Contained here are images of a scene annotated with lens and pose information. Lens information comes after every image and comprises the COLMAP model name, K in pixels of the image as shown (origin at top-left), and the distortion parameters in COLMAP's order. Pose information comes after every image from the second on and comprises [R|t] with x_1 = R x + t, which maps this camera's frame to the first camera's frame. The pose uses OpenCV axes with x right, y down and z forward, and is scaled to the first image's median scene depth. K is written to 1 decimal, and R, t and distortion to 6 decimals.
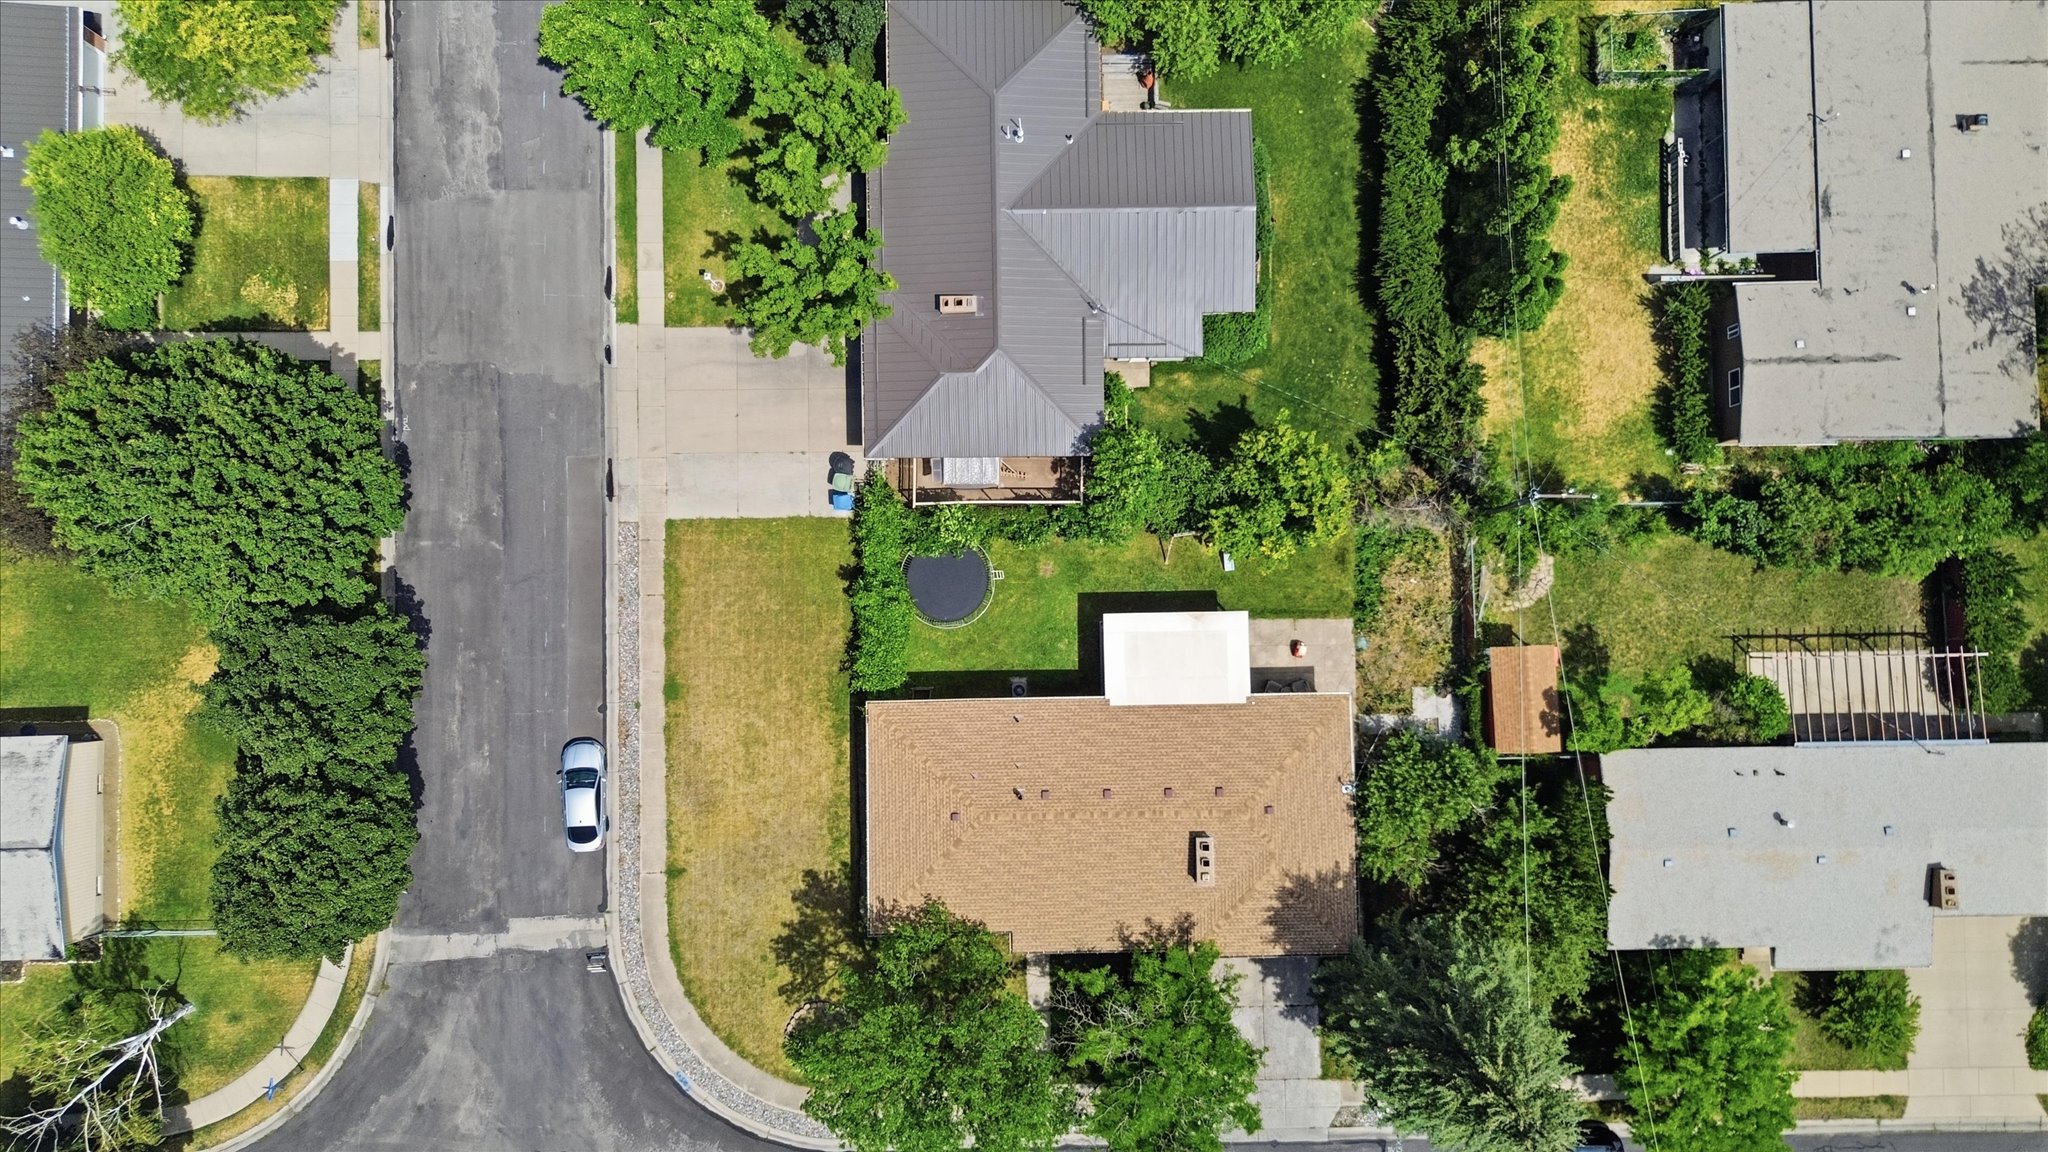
lens RADIAL K [[1470.4, 0, 1026.8], [0, 1470.4, 568.9], [0, 0, 1]] dist [0.046266, -0.043017]
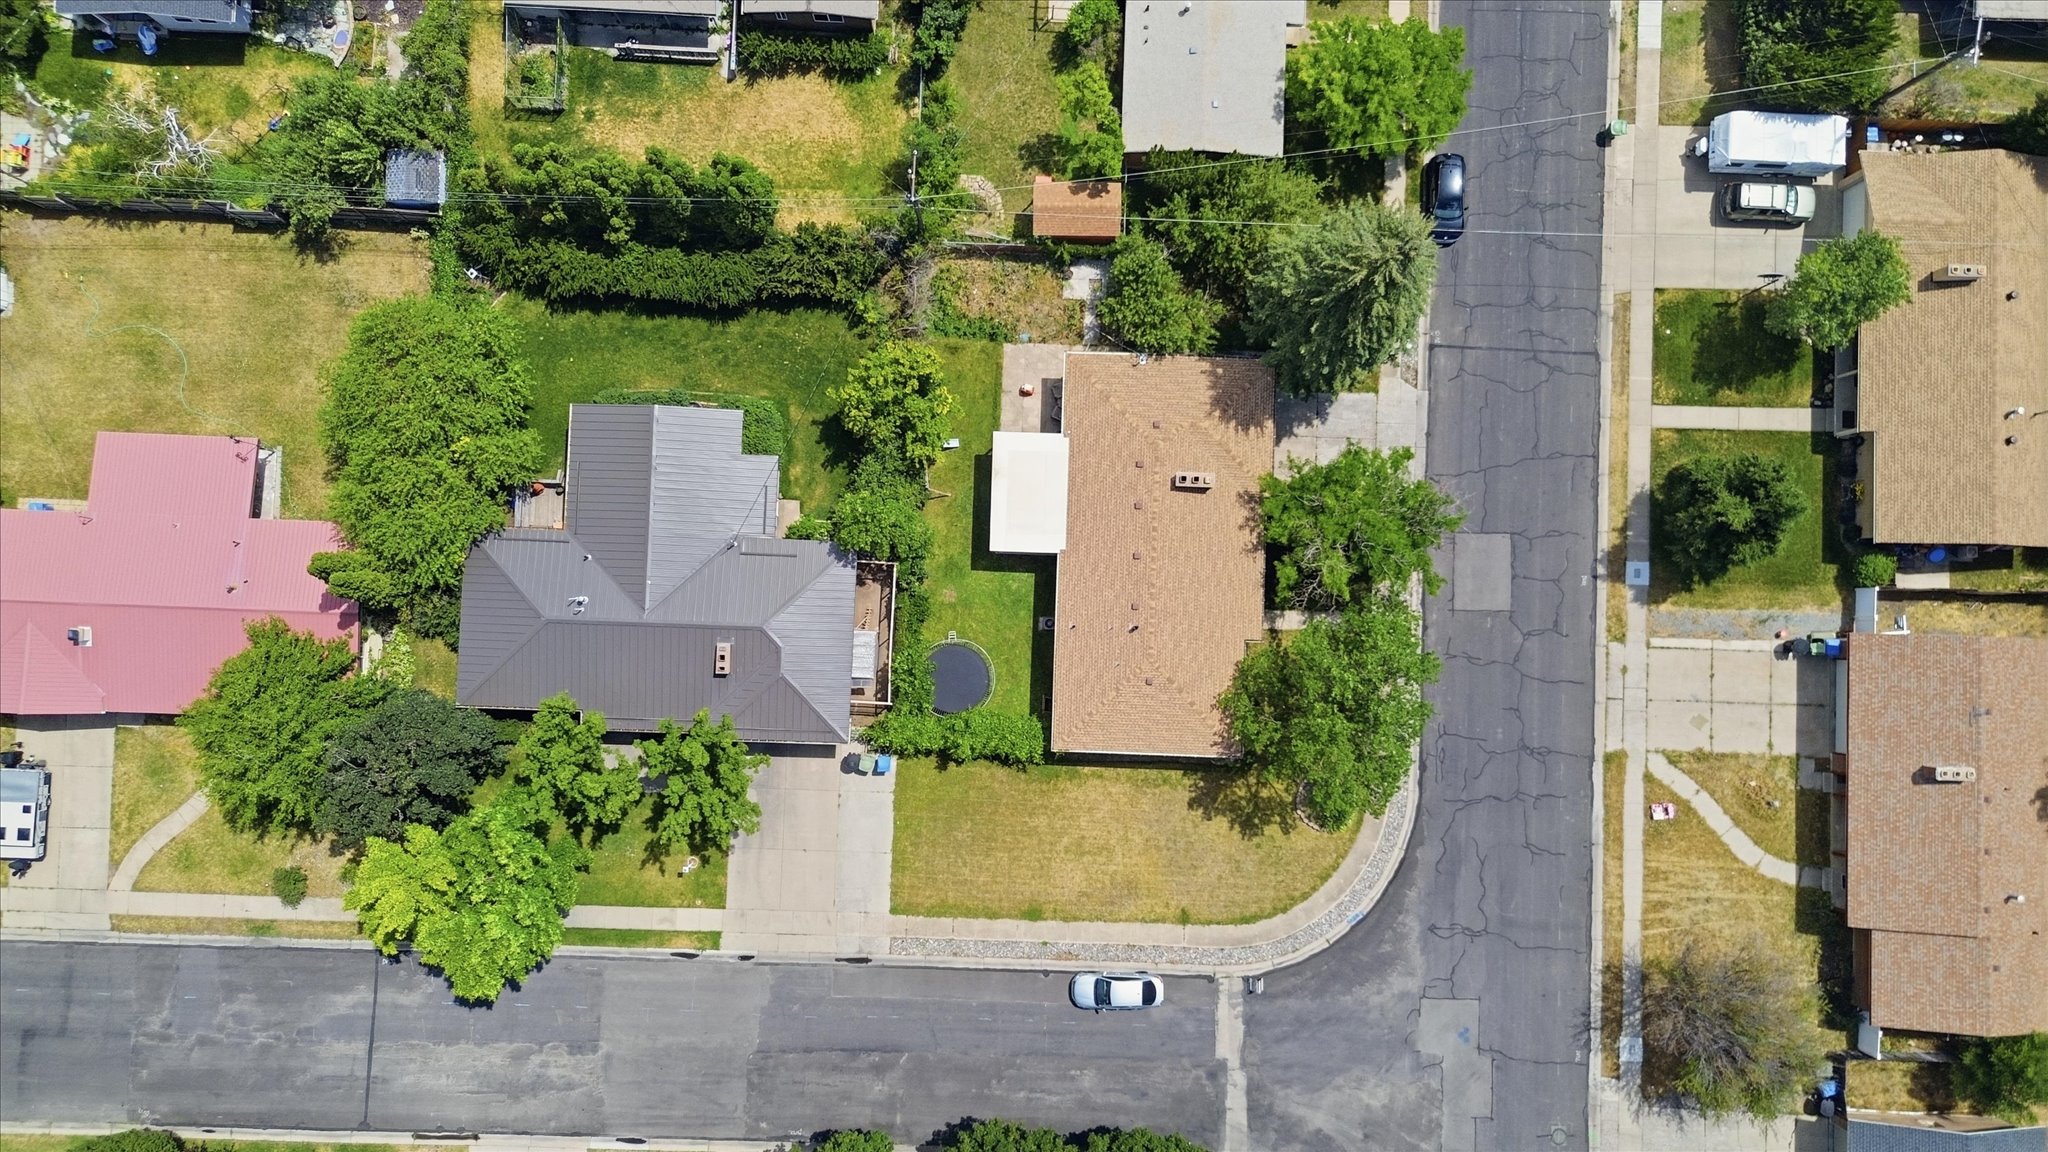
lens RADIAL K [[1470.4, 0, 1029.5], [0, 1470.4, 576.2], [0, 0, 1]] dist [0.046266, -0.043017]
pose [[0.052208, -0.998435, 0.020033, 0.008870], [0.996661, 0.053356, 0.061799, -0.009534], [-0.062772, 0.016740, 0.997888, -0.200859]]
